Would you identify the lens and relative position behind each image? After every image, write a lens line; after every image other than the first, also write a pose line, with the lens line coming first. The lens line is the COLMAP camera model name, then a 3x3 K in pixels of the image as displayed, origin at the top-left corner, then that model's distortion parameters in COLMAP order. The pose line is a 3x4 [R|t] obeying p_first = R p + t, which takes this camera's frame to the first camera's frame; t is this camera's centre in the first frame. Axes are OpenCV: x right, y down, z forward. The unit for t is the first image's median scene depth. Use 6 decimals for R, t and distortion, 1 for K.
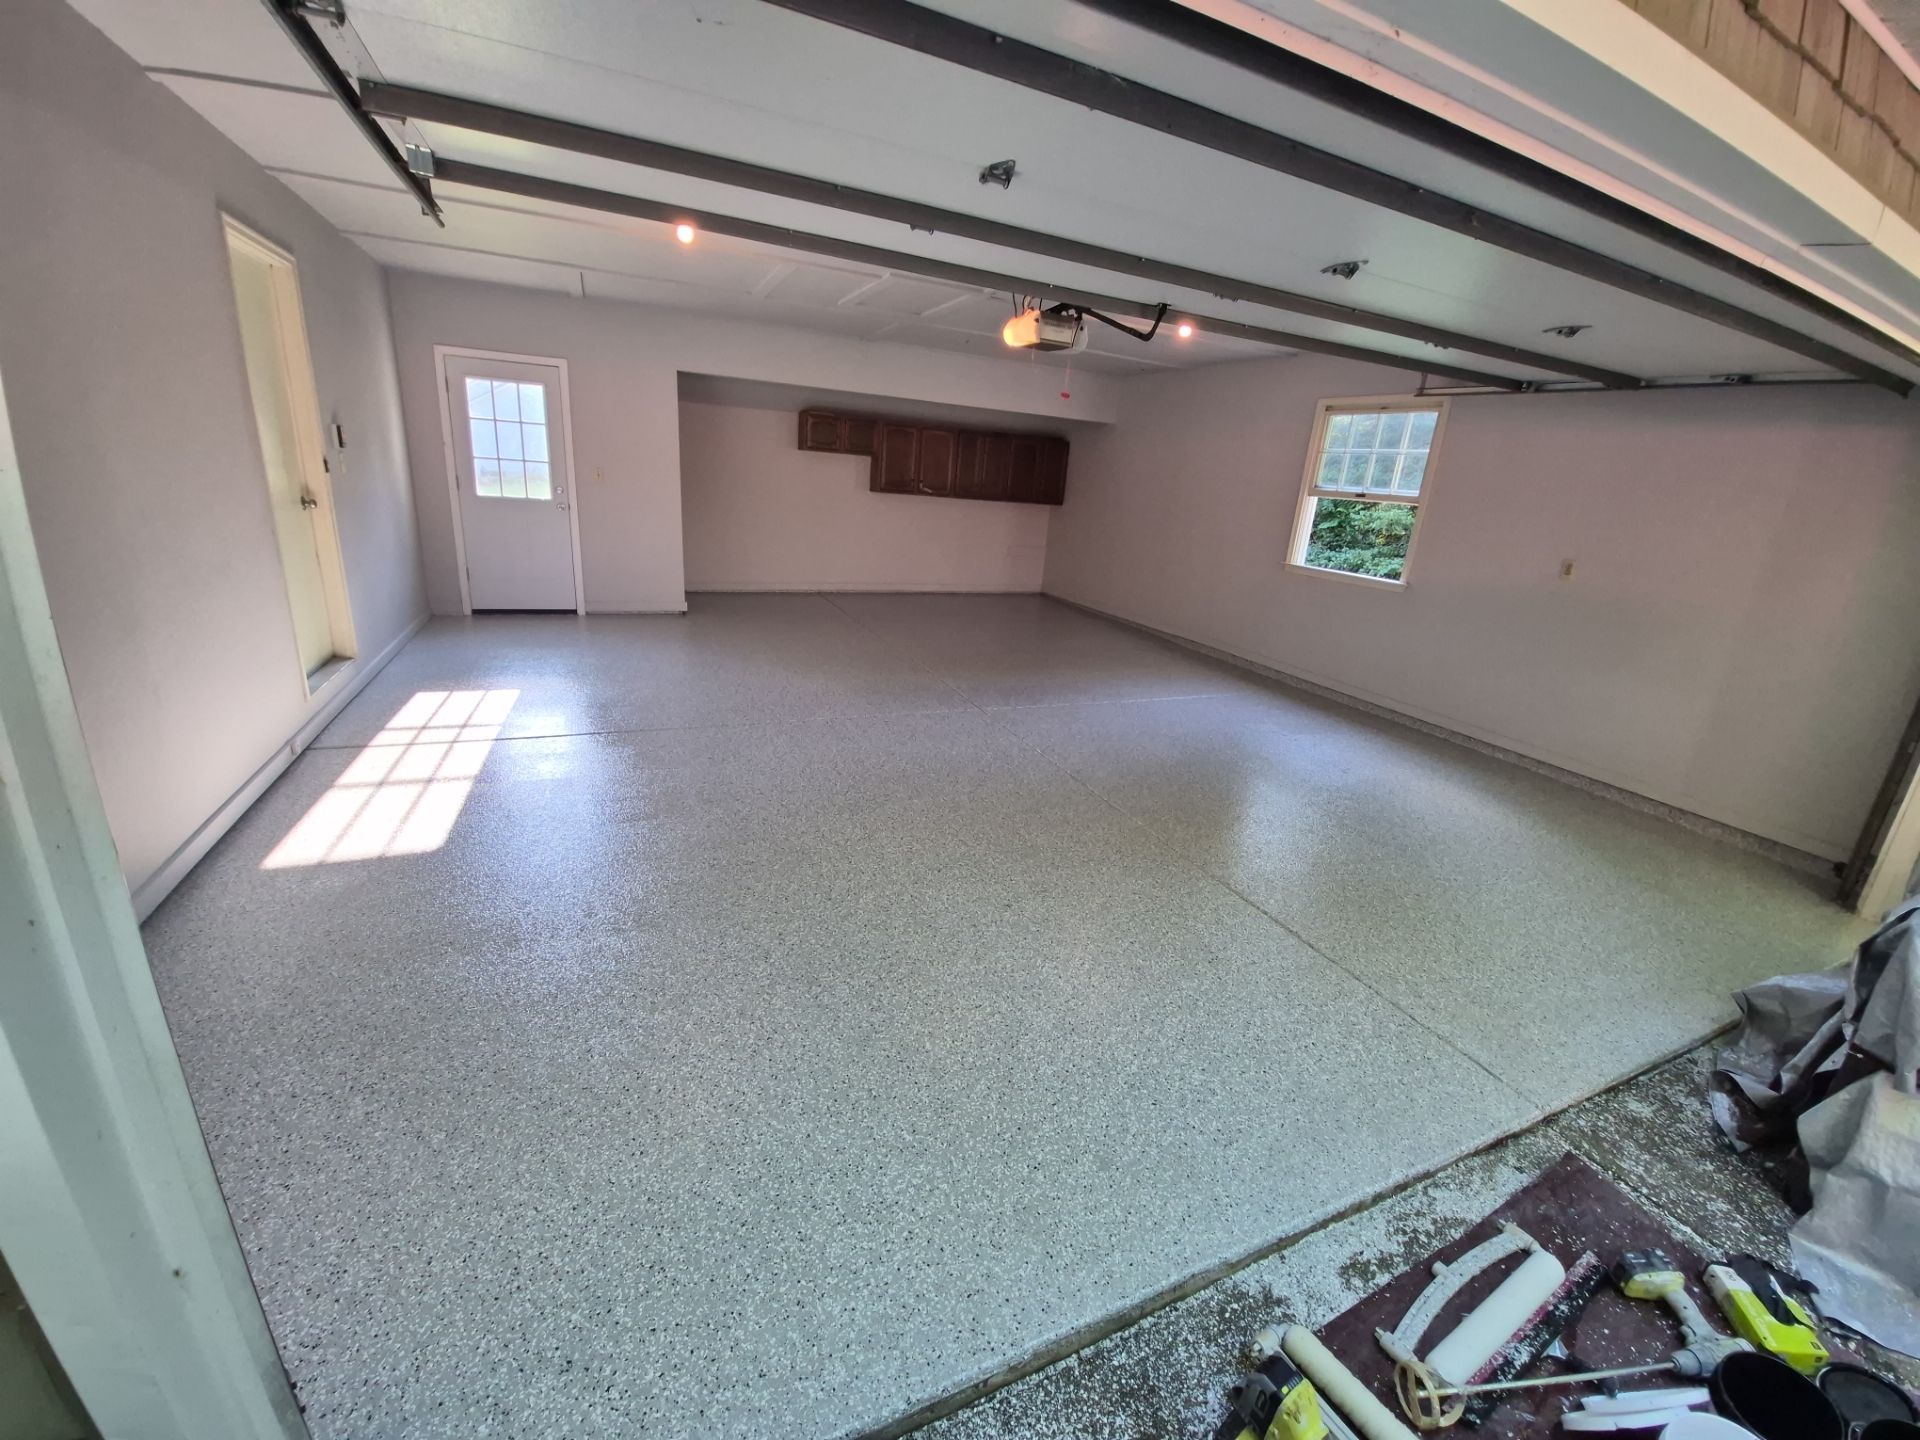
lens RADIAL K [[766.8, 0, 963.2], [0, 766.8, 702.7], [0, 0, 1]] dist [-0.003292, -0.009653]
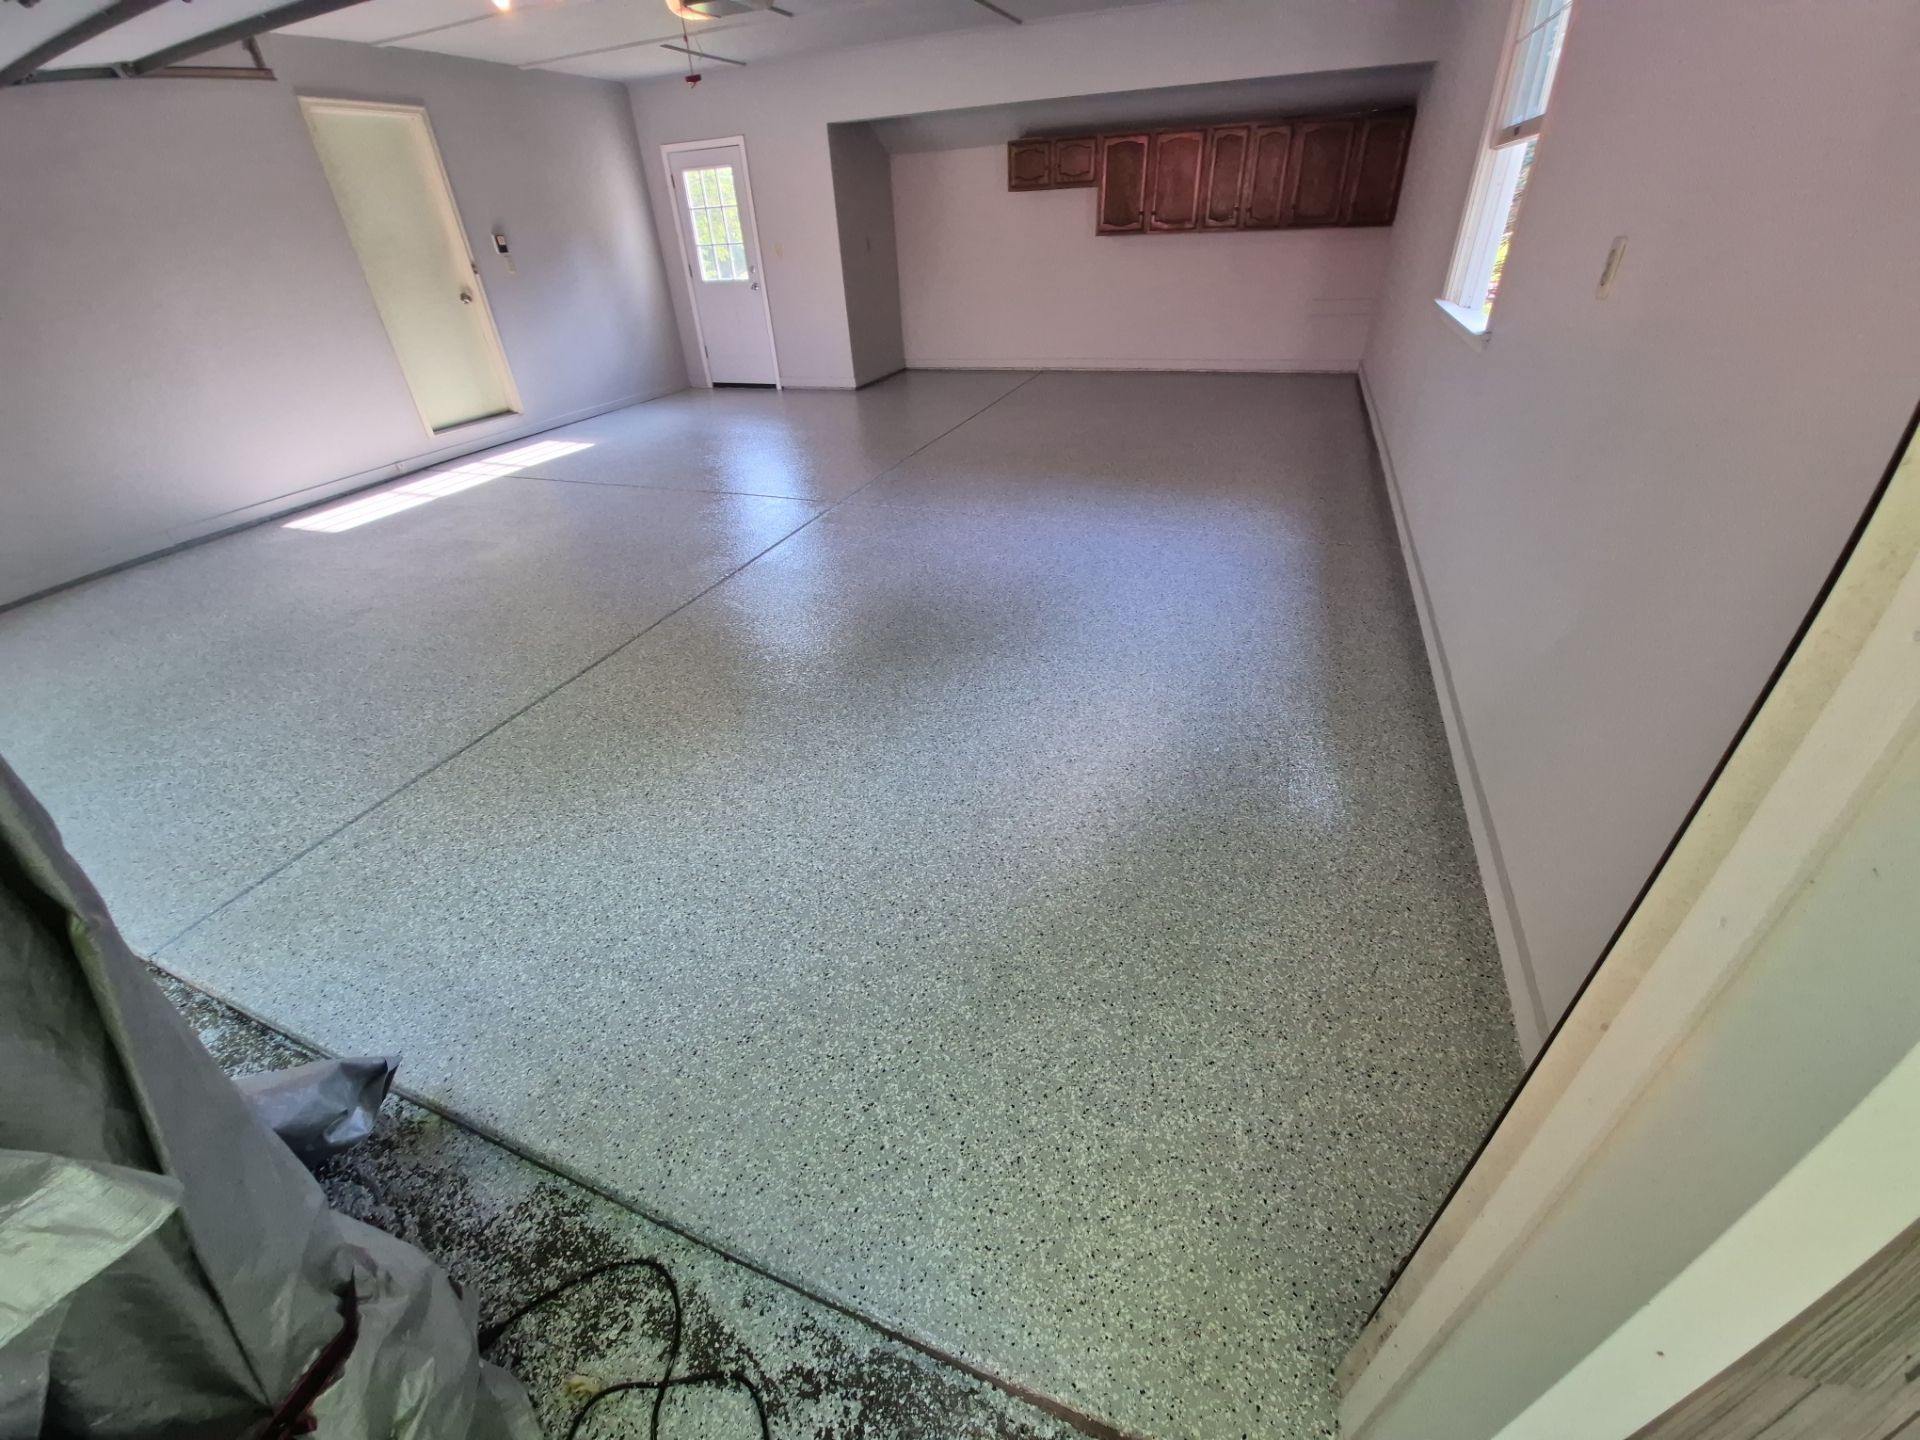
lens RADIAL K [[766.8, 0, 957.6], [0, 766.8, 713.2], [0, 0, 1]] dist [-0.003292, -0.009653]
pose [[0.688483, 0.296522, -0.661865, 4.008727], [-0.110615, 0.944856, 0.308241, -0.261145], [0.716767, -0.139006, 0.683317, 2.285907]]
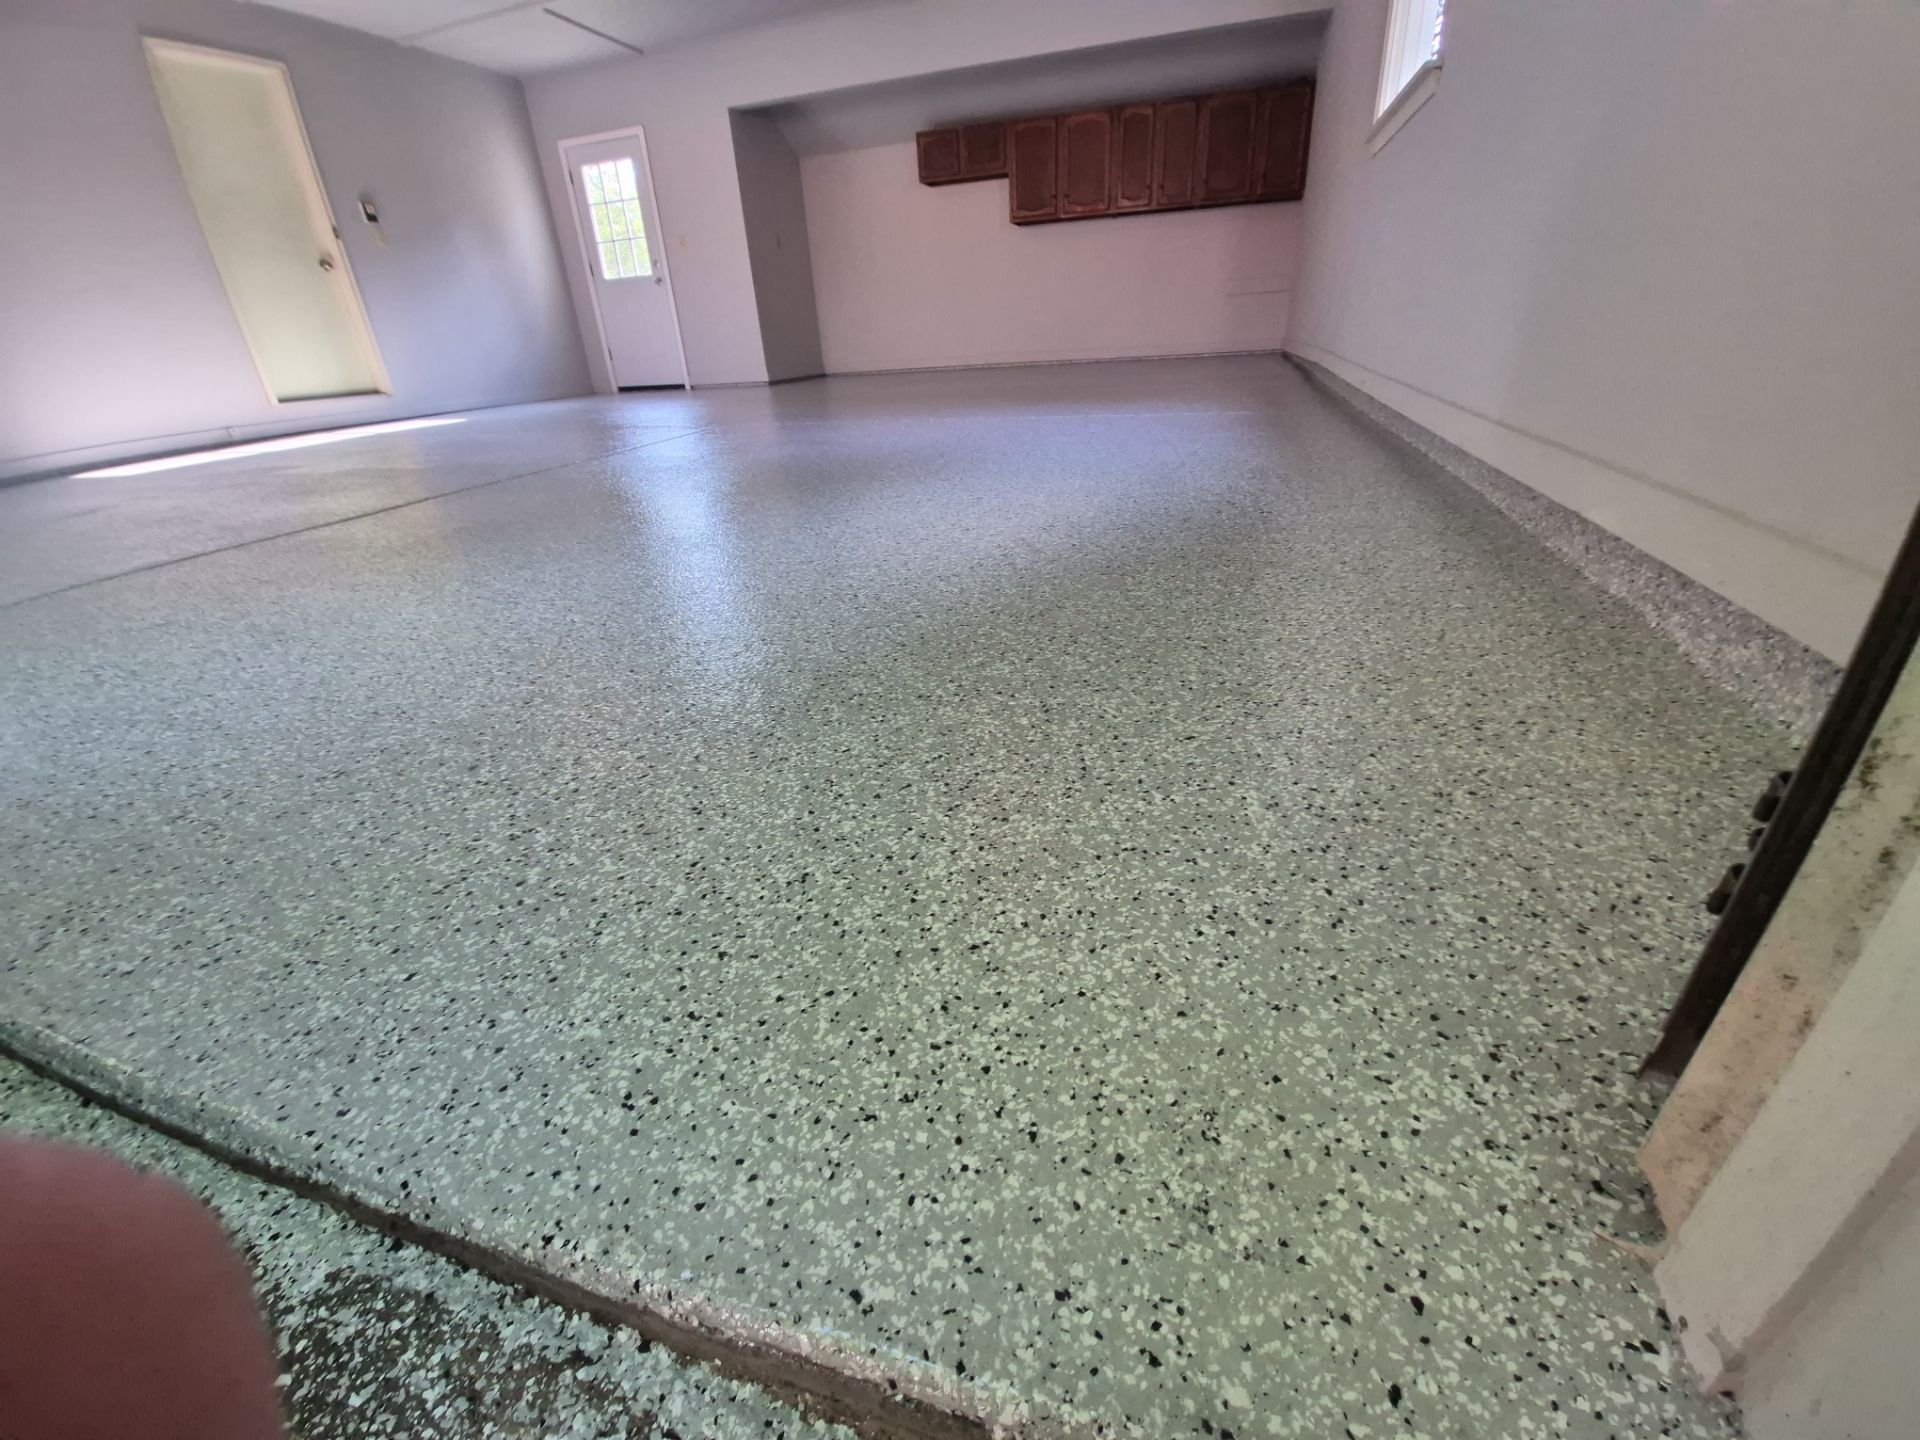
lens RADIAL K [[766.8, 0, 958.8], [0, 766.8, 709.7], [0, 0, 1]] dist [-0.003292, -0.009653]
pose [[0.737223, 0.186652, -0.649357, 3.901332], [-0.083082, 0.978834, 0.187032, 0.656056], [0.670522, -0.083934, 0.737126, 2.824655]]
